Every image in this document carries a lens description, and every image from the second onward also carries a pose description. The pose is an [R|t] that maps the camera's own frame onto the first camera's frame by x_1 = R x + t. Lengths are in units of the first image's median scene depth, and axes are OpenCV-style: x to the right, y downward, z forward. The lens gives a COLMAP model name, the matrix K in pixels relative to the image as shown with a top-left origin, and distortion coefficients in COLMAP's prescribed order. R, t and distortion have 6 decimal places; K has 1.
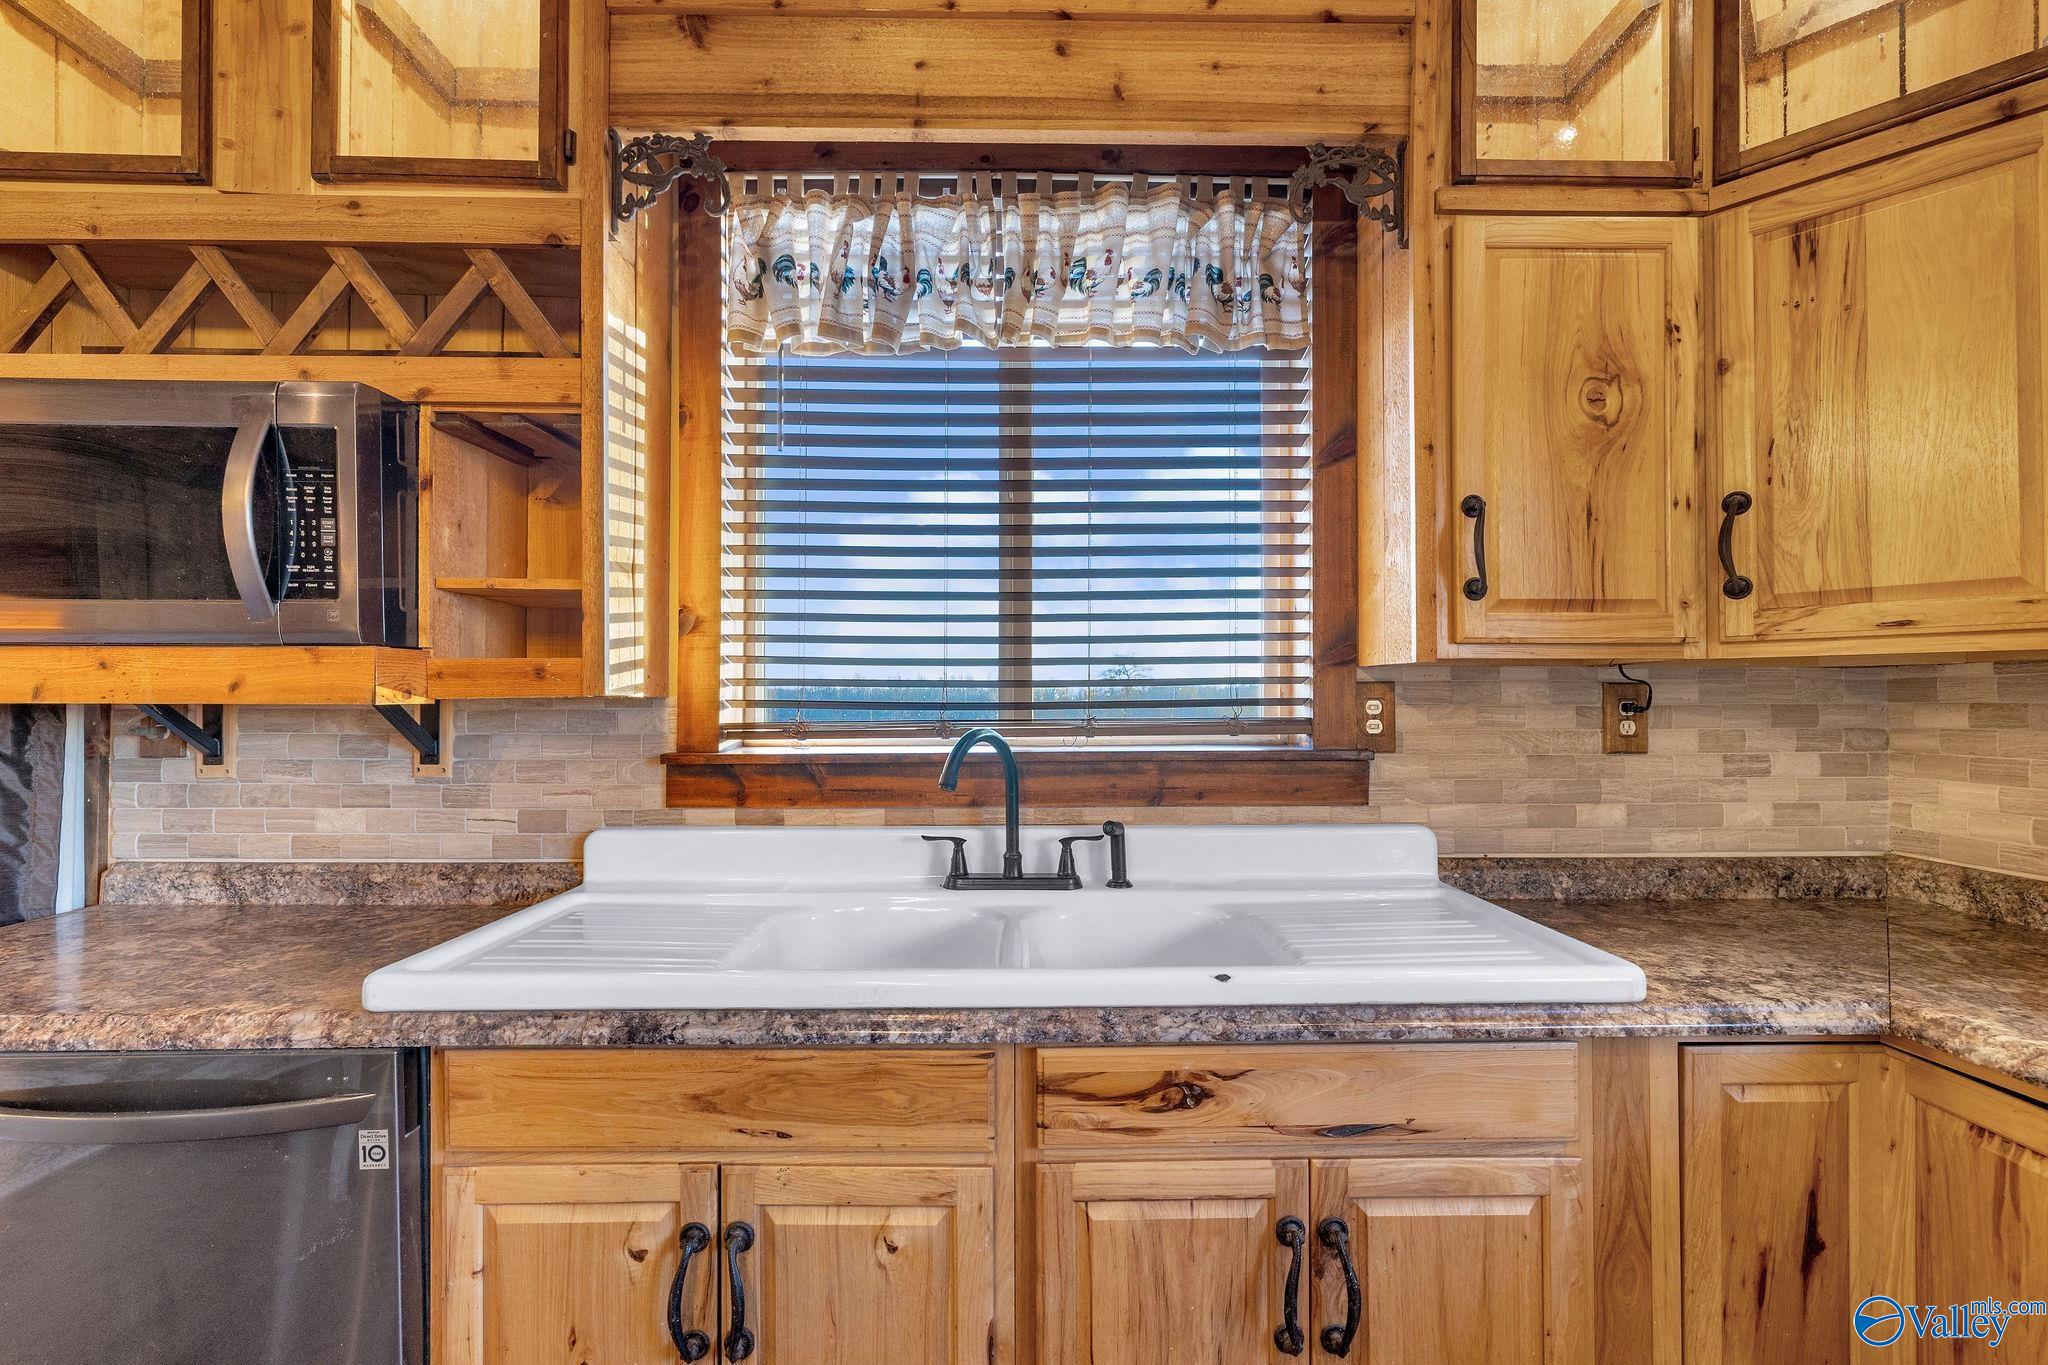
lens RADIAL K [[870.4, 0, 1026.2], [0, 870.4, 699.0], [0, 0, 1]] dist [0.000959, 0.001329]
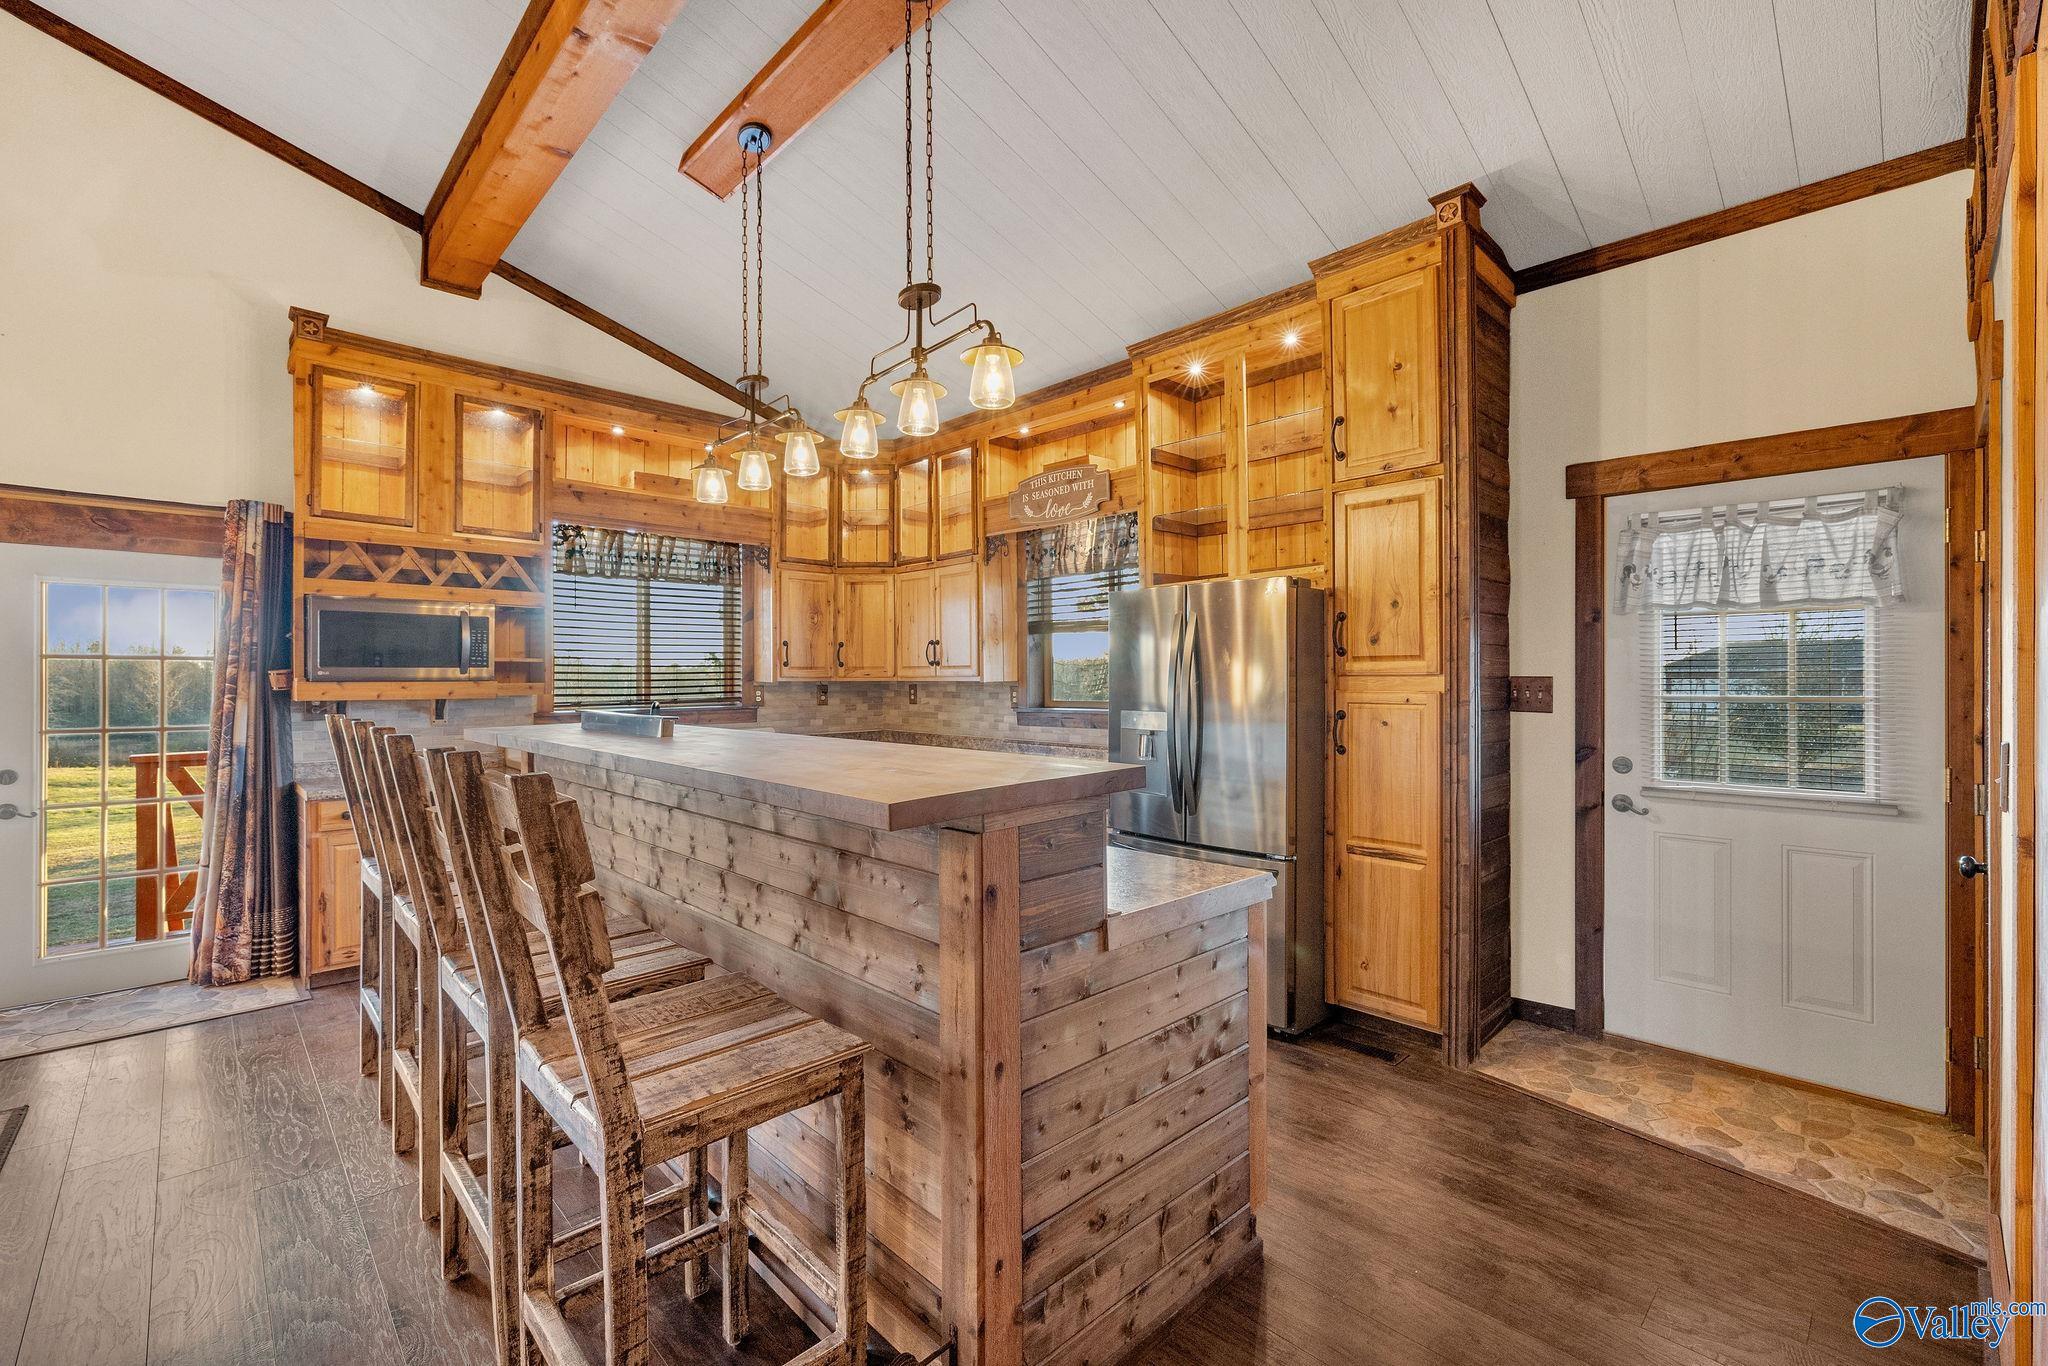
lens RADIAL K [[870.4, 0, 1002.1], [0, 870.4, 683.9], [0, 0, 1]] dist [0.000959, 0.001329]
pose [[0.727578, -0.007289, 0.685986, -1.378716], [-0.002053, 0.999916, 0.012802, -0.080448], [-0.686022, -0.010723, 0.727502, -2.371668]]
